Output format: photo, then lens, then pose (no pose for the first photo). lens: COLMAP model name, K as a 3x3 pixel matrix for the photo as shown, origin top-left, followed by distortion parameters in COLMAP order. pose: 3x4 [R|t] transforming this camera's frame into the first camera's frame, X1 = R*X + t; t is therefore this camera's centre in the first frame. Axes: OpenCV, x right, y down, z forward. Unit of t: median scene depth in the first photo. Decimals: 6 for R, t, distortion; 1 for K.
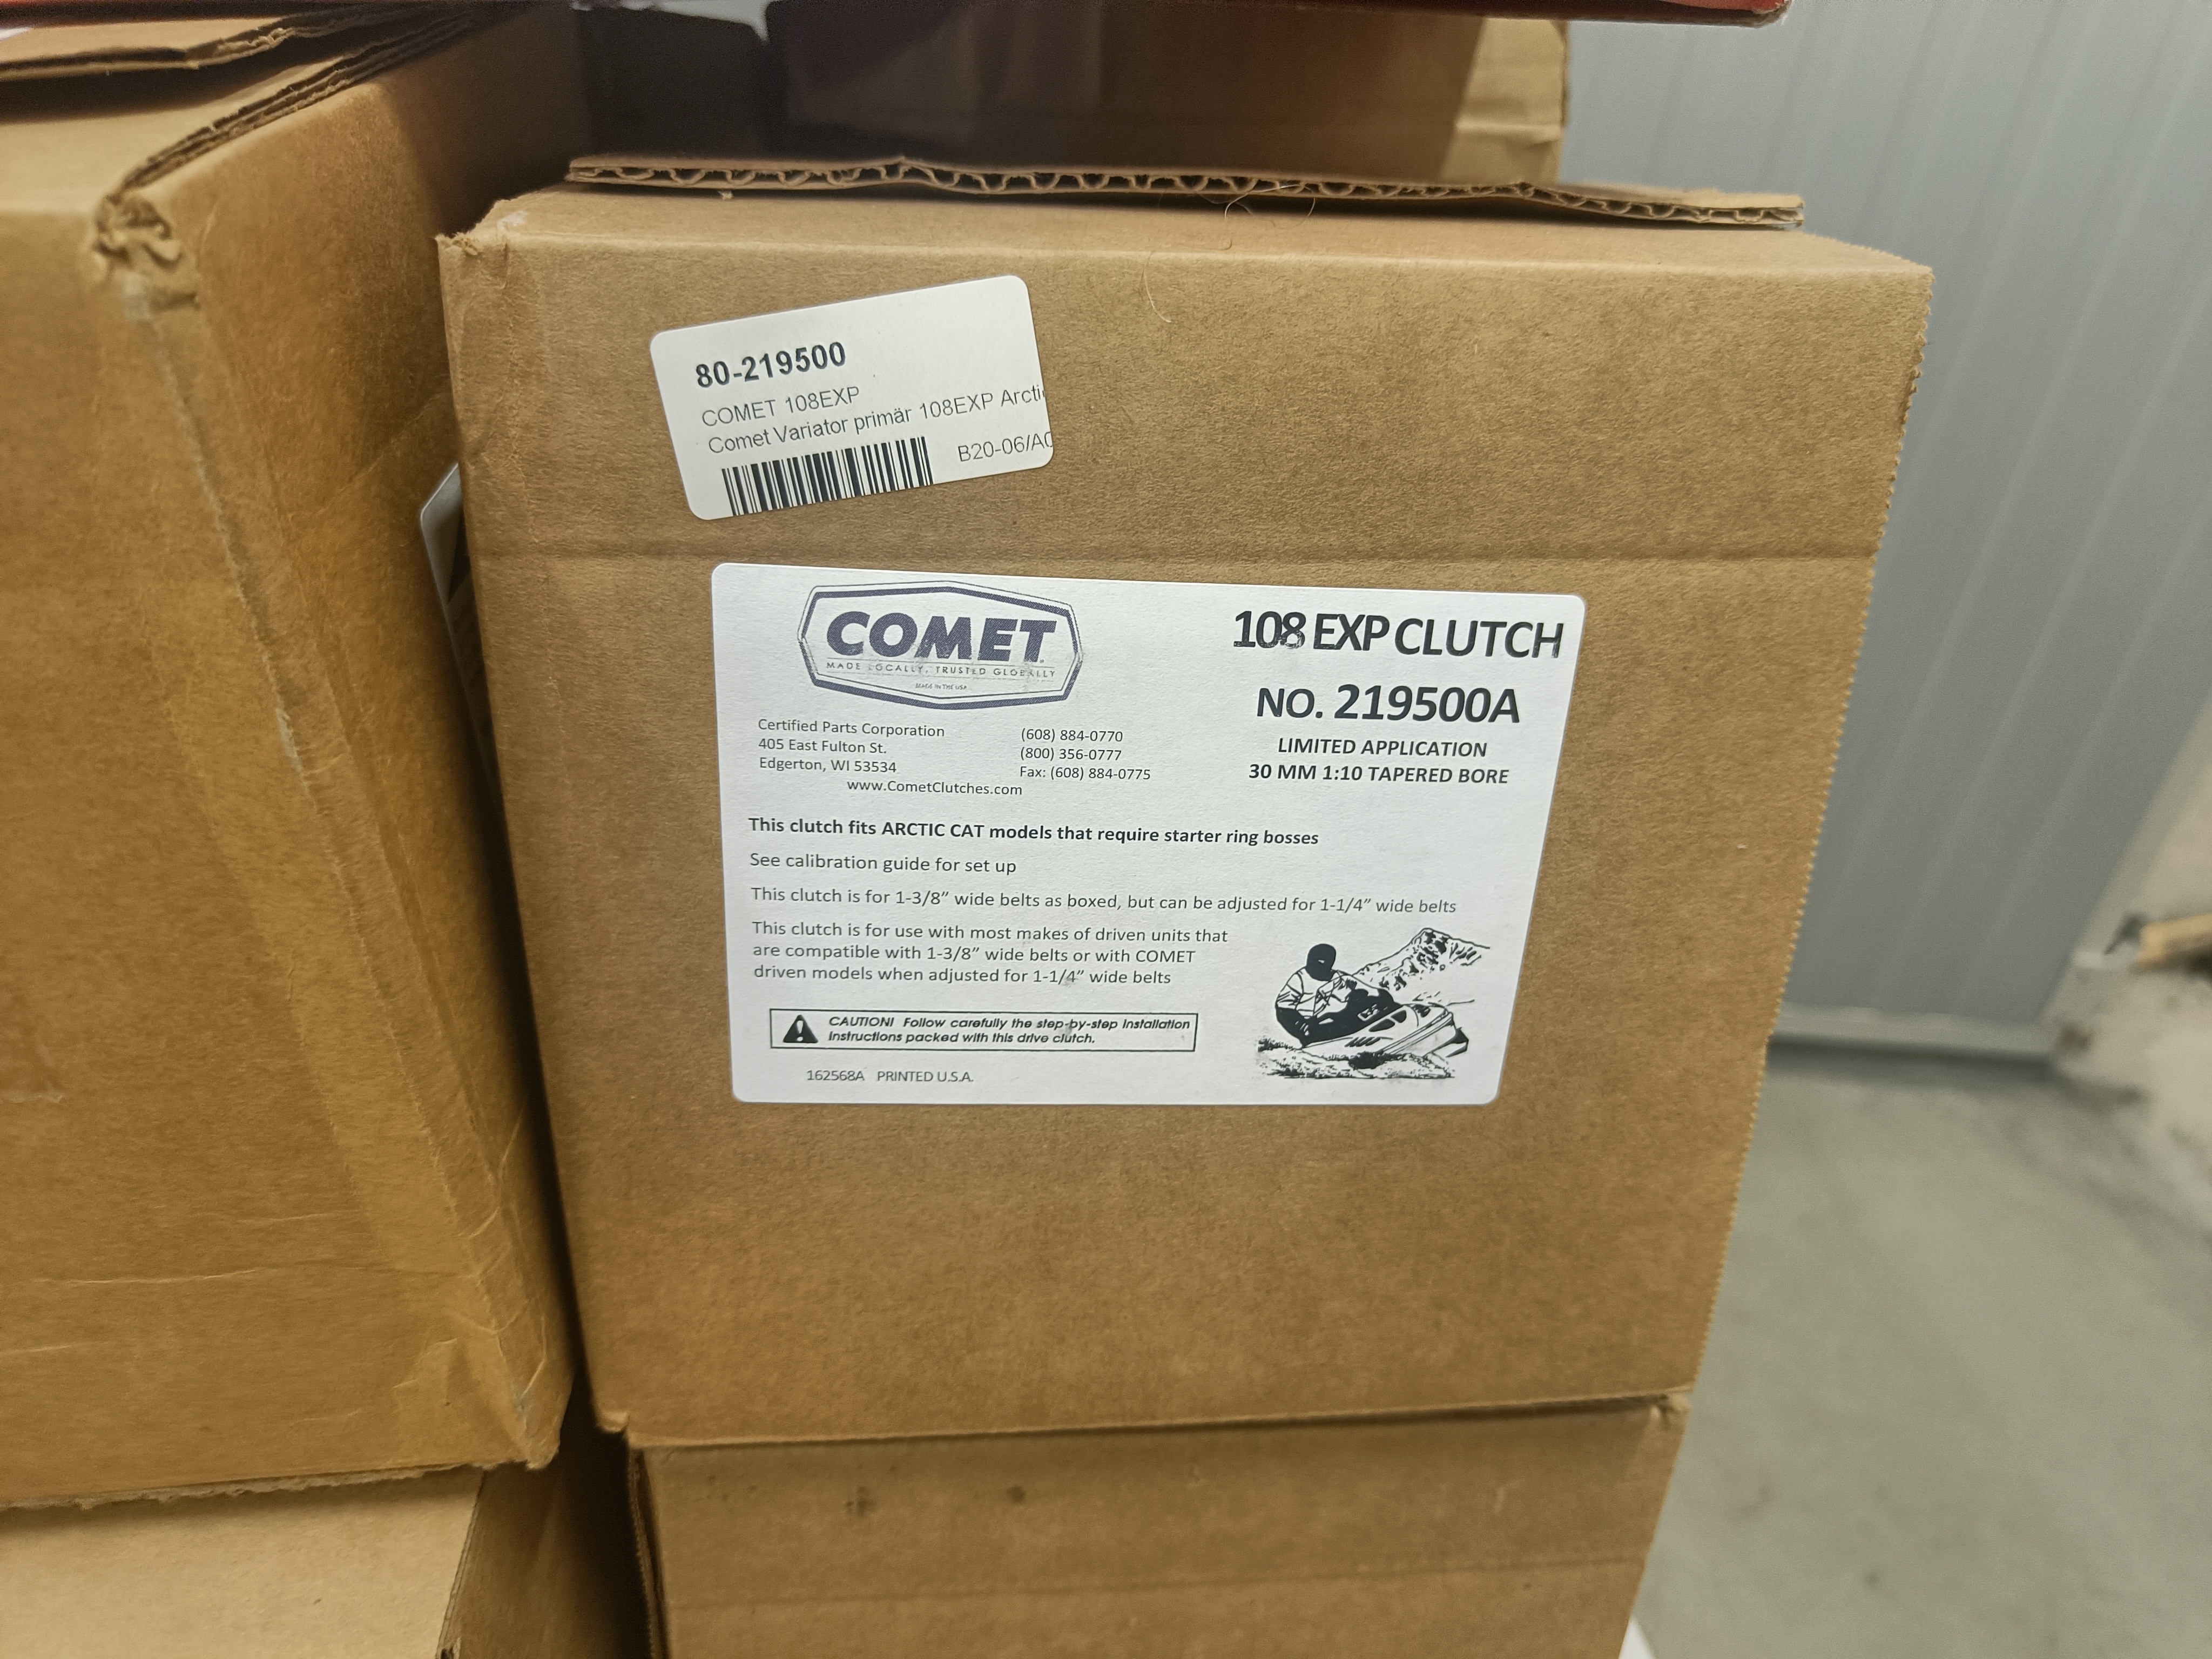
lens RADIAL K [[1632.0, 0, 1106.0], [0, 1632.0, 829.5], [0, 0, 1]] dist [0.098848, -0.361850]
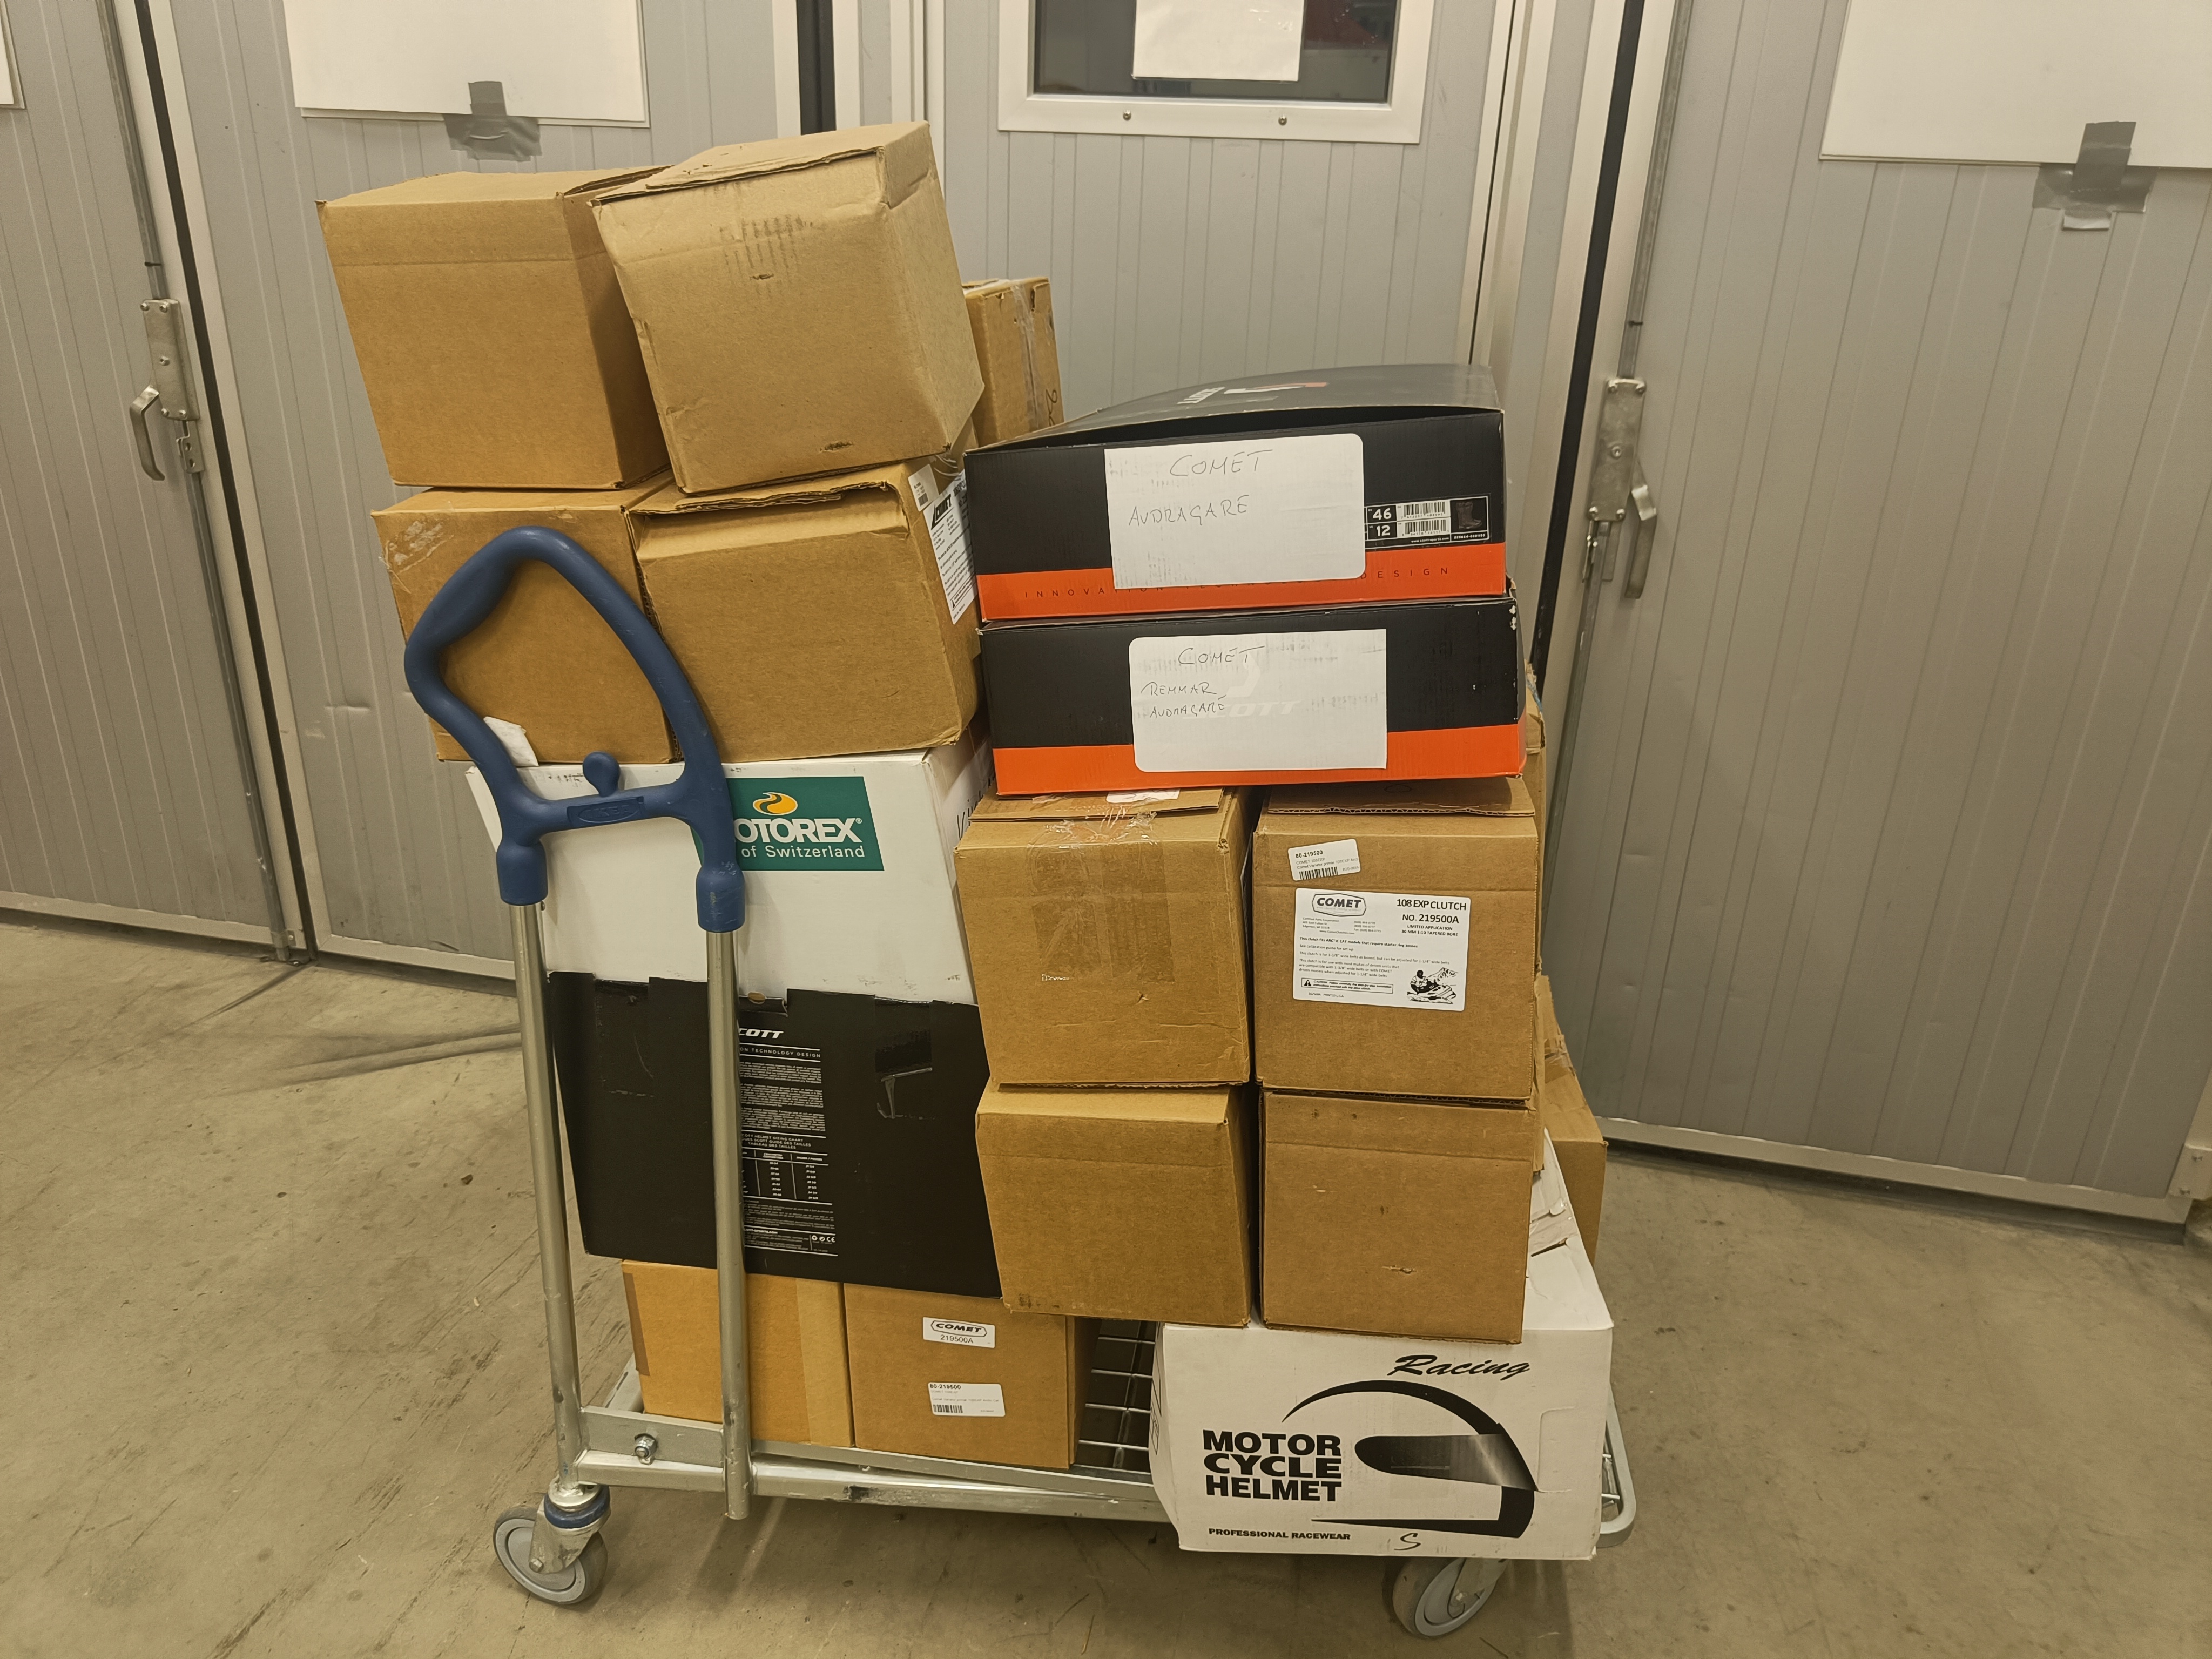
lens RADIAL K [[1542.8, 0, 1106.0], [0, 1542.8, 829.5], [0, 0, 1]] dist [0.078191, -0.000249]
pose [[0.962860, 0.010943, -0.269780, 0.493223], [-0.052818, 0.987508, -0.148455, 0.407101], [0.264785, 0.157191, 0.951409, -3.781710]]
